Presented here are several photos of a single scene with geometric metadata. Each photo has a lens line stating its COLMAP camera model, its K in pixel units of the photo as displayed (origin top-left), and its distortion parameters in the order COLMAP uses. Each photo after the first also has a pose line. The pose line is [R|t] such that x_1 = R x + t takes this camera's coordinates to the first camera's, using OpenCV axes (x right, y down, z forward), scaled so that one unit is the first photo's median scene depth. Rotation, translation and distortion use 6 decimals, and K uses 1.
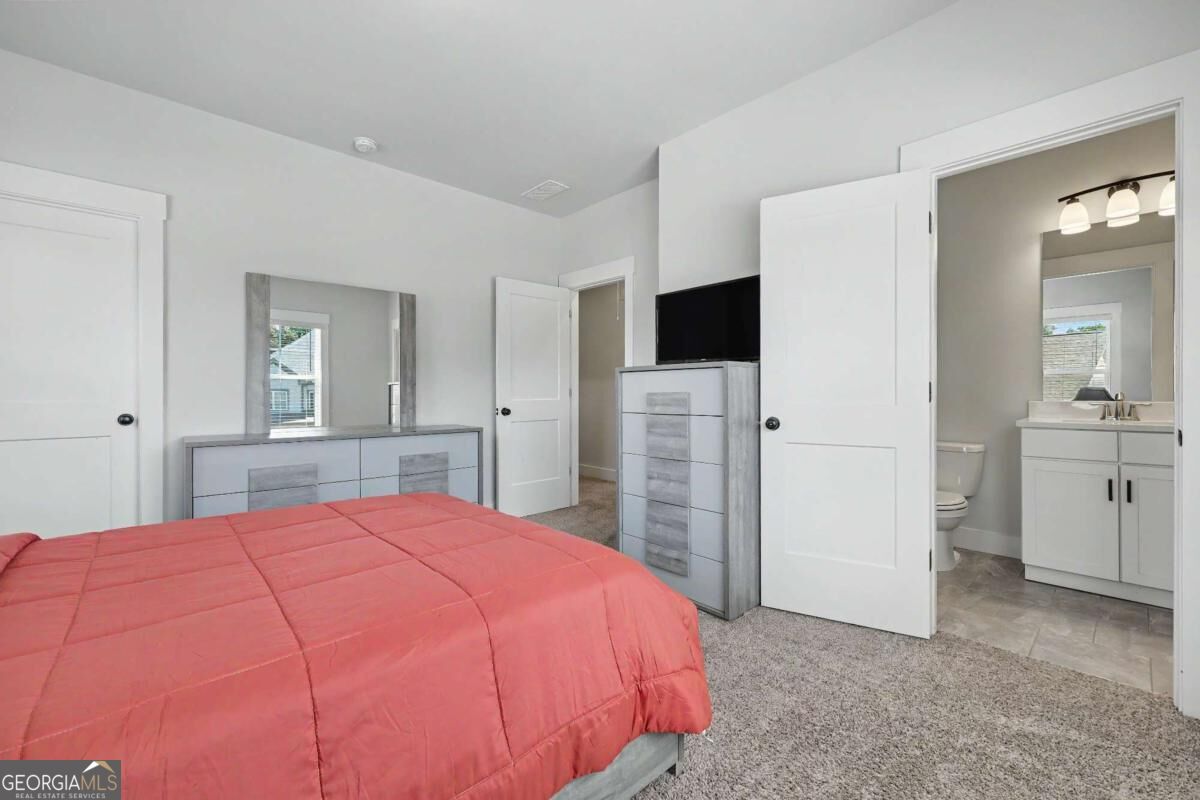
lens RADIAL K [[492.2, 0, 600.6], [0, 492.2, 398.1], [0, 0, 1]] dist [-0.001031, 0.000142]
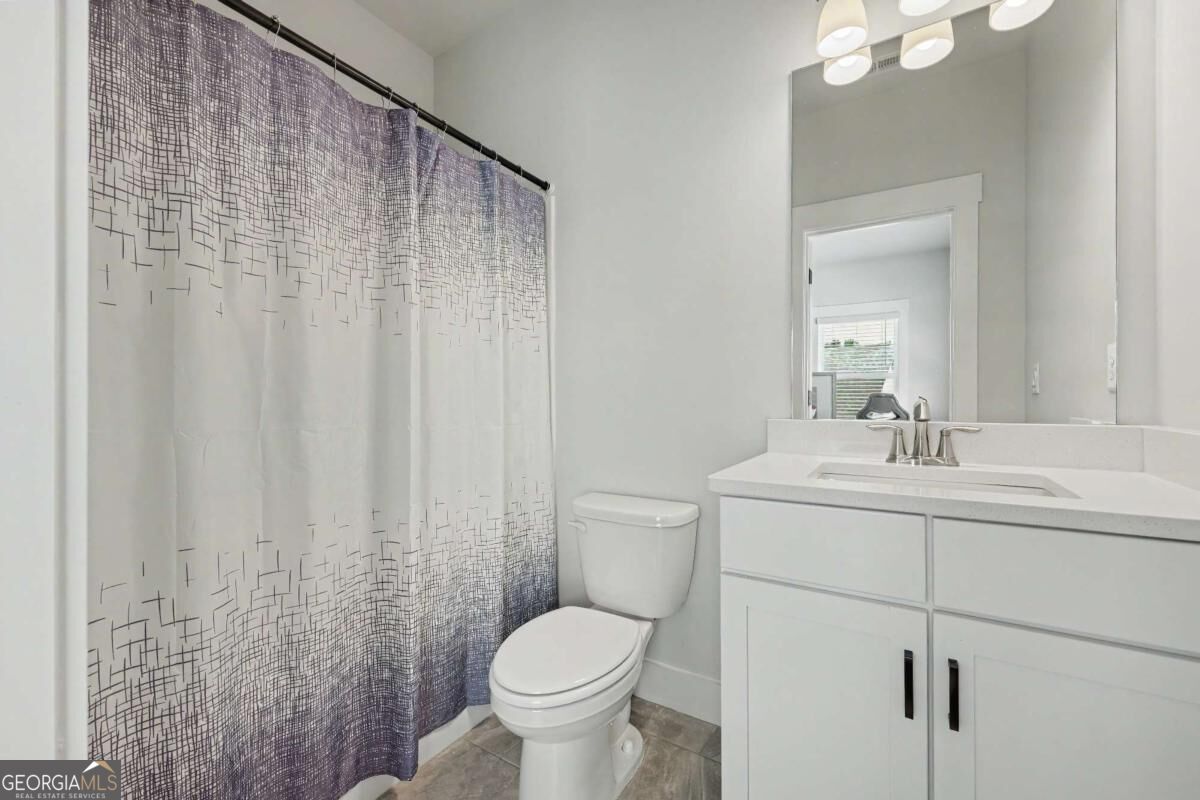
lens RADIAL K [[492.2, 0, 600.6], [0, 492.2, 398.1], [0, 0, 1]] dist [-0.001031, 0.000142]
pose [[0.965646, 0.001544, 0.259856, 0.661312], [-0.001183, 0.999998, -0.001547, -0.014635], [-0.259858, 0.001187, 0.965646, 0.648061]]
